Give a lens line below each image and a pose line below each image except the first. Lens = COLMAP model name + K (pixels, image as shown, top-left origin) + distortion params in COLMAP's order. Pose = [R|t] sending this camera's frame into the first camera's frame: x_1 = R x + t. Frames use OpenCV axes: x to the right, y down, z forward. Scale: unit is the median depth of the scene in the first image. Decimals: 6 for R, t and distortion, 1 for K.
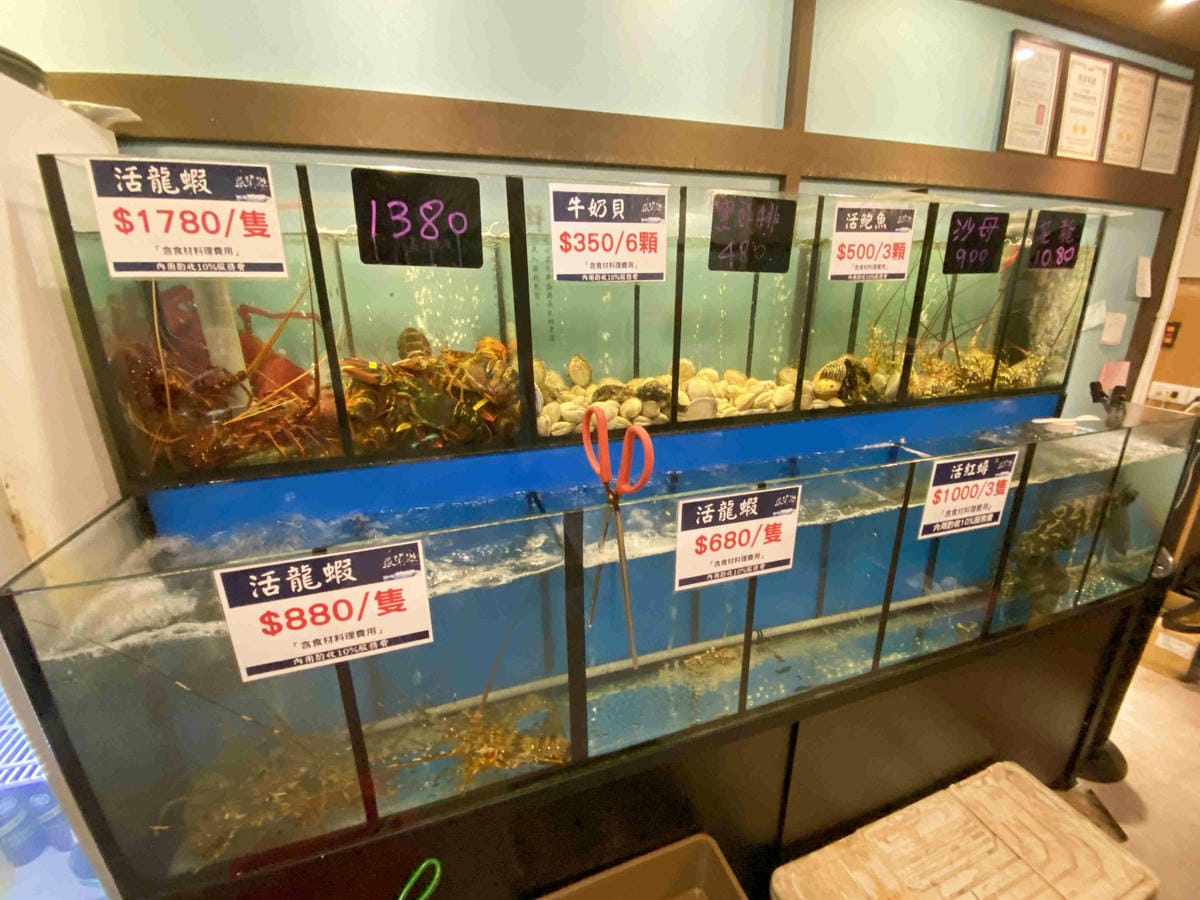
lens RADIAL K [[508.6, 0, 603.8], [0, 508.6, 455.8], [0, 0, 1]] dist [0.015841, -0.016750]
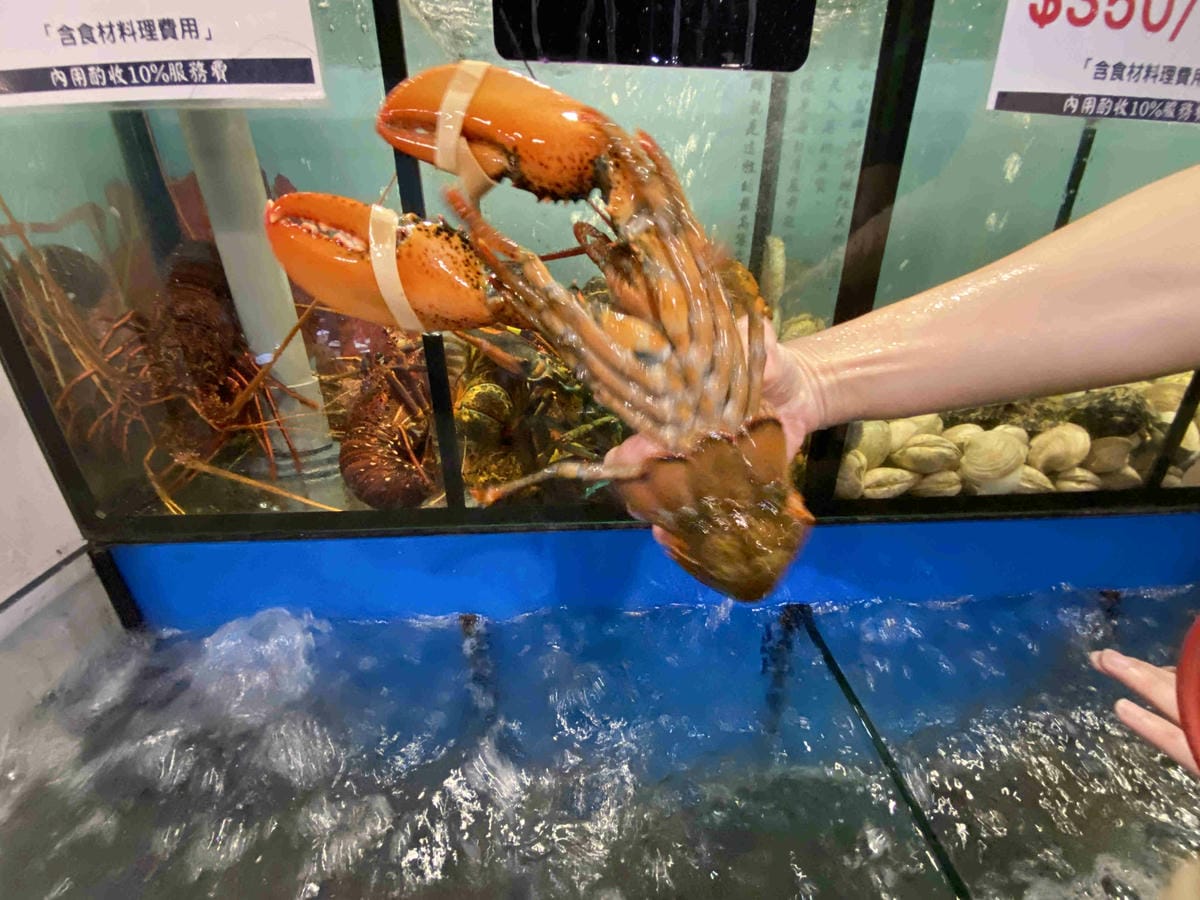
lens RADIAL K [[508.6, 0, 603.8], [0, 508.6, 455.8], [0, 0, 1]] dist [0.015841, -0.016750]
pose [[0.970789, 0.104004, -0.216223, -0.247273], [-0.080528, 0.990130, 0.114704, -0.115957], [0.226019, -0.093941, 0.969583, 0.541966]]
